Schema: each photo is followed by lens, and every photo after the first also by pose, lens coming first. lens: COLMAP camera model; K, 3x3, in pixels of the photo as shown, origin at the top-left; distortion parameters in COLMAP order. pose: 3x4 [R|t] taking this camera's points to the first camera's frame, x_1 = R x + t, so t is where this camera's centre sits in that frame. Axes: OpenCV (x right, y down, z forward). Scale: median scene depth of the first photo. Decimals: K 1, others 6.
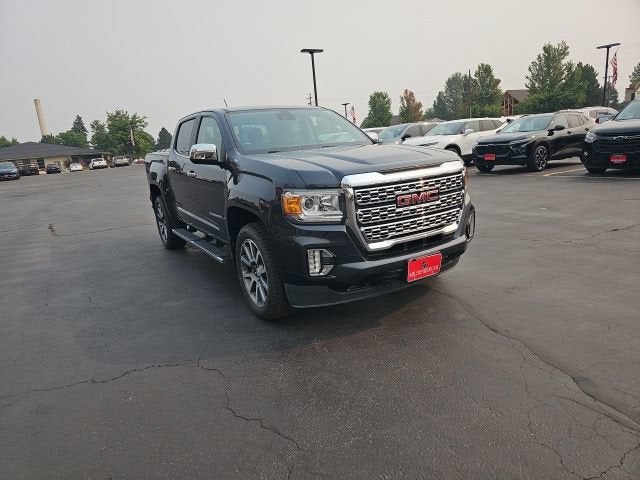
lens RADIAL K [[421.7, 0, 309.3], [0, 421.7, 239.3], [0, 0, 1]] dist [0.064964, -0.052213]
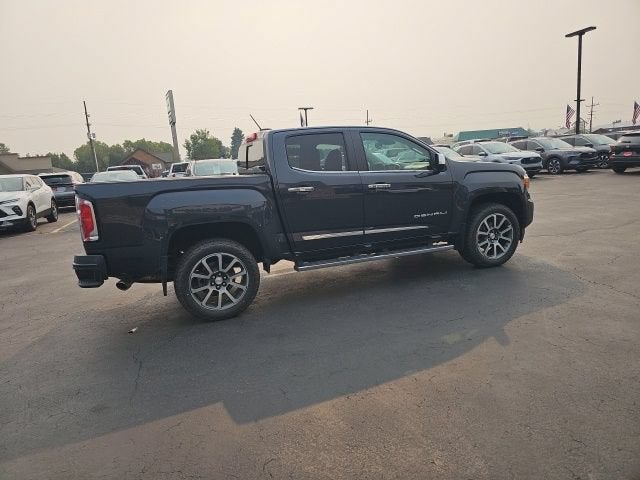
lens RADIAL K [[422.2, 0, 305.5], [0, 422.2, 237.2], [0, 0, 1]] dist [0.065642, -0.057938]
pose [[0.175767, -0.107376, 0.978558, -0.797237], [0.279201, 0.958654, 0.055042, -0.087152], [-0.944009, 0.263540, 0.198479, 0.612824]]
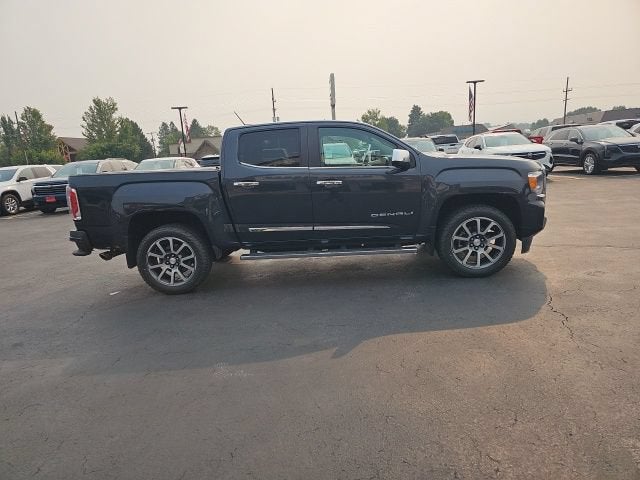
lens RADIAL K [[421.7, 0, 309.3], [0, 421.7, 239.3], [0, 0, 1]] dist [0.064964, -0.052213]
pose [[0.554147, -0.127628, 0.822576, -0.693474], [0.216672, 0.976229, 0.005502, -0.024805], [-0.803725, 0.175181, 0.568628, 0.306048]]
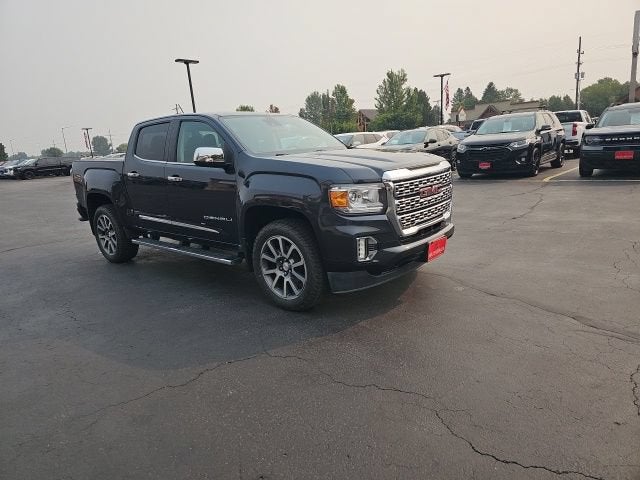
lens RADIAL K [[421.7, 0, 309.3], [0, 421.7, 239.3], [0, 0, 1]] dist [0.064964, -0.052213]
pose [[0.952156, -0.060836, 0.299497, -0.173279], [0.069921, 0.997358, -0.019702, 0.015599], [-0.297507, 0.039700, 0.953894, -0.011649]]
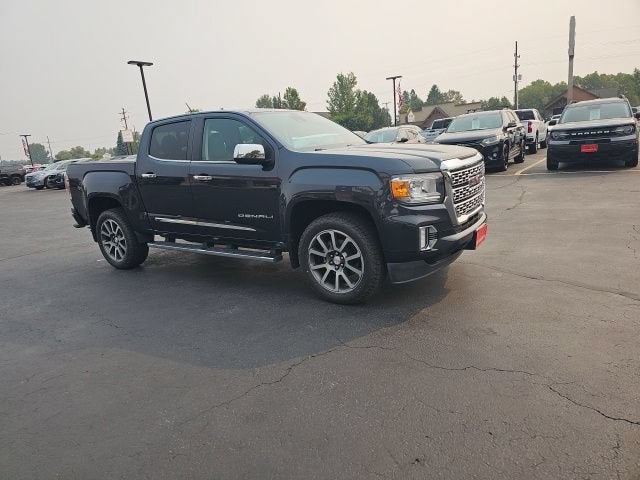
lens RADIAL K [[421.7, 0, 309.3], [0, 421.7, 239.3], [0, 0, 1]] dist [0.064964, -0.052213]
pose [[0.910858, -0.099150, 0.400632, -0.276574], [0.115318, 0.993193, -0.016382, 0.015502], [-0.396281, 0.061122, 0.916092, 0.027967]]
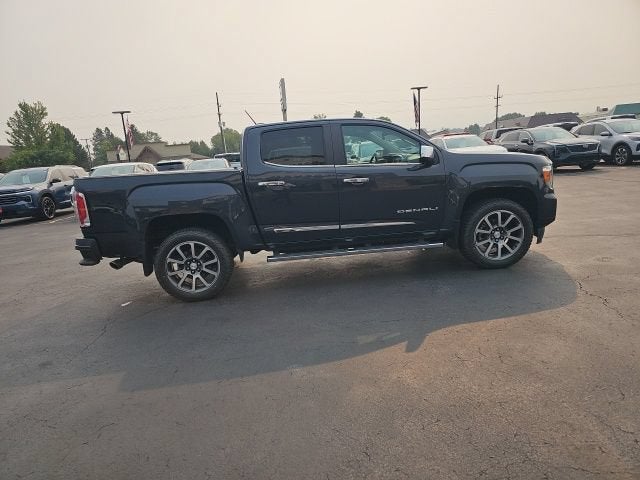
lens RADIAL K [[421.7, 0, 309.3], [0, 421.7, 239.3], [0, 0, 1]] dist [0.064964, -0.052213]
pose [[0.439664, -0.135909, 0.887820, -0.746317], [0.252203, 0.967396, 0.023196, -0.043693], [-0.862026, 0.213713, 0.459606, 0.411744]]
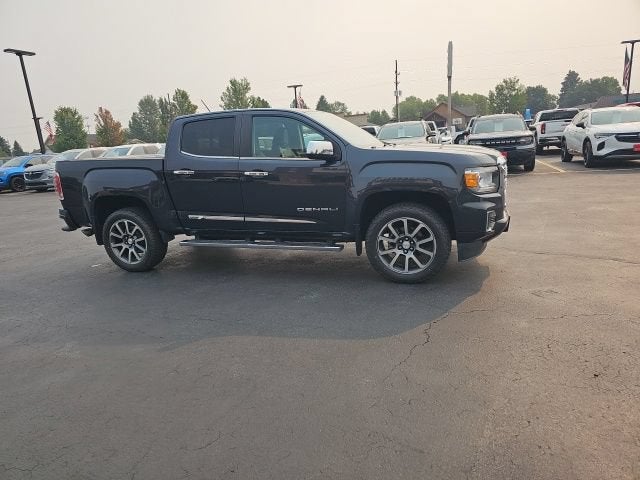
lens RADIAL K [[422.9, 0, 313.9], [0, 422.9, 240.1], [0, 0, 1]] dist [0.069049, -0.054379]
pose [[0.769424, -0.126215, 0.626144, -0.491862], [0.156464, 0.987660, 0.006820, 0.006503], [-0.619278, 0.092722, 0.779678, 0.105488]]
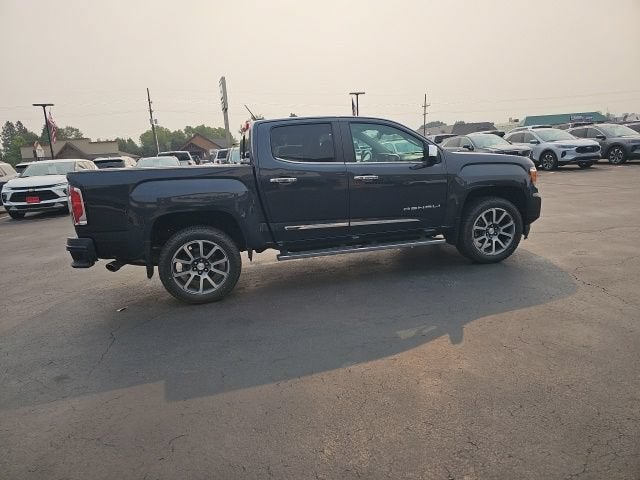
lens RADIAL K [[420.8, 0, 309.9], [0, 420.8, 242.1], [0, 0, 1]] dist [0.065239, -0.054823]
pose [[0.294189, -0.142130, 0.945120, -0.780425], [0.256397, 0.964369, 0.065215, -0.065661], [-0.920713, 0.223141, 0.320148, 0.514485]]
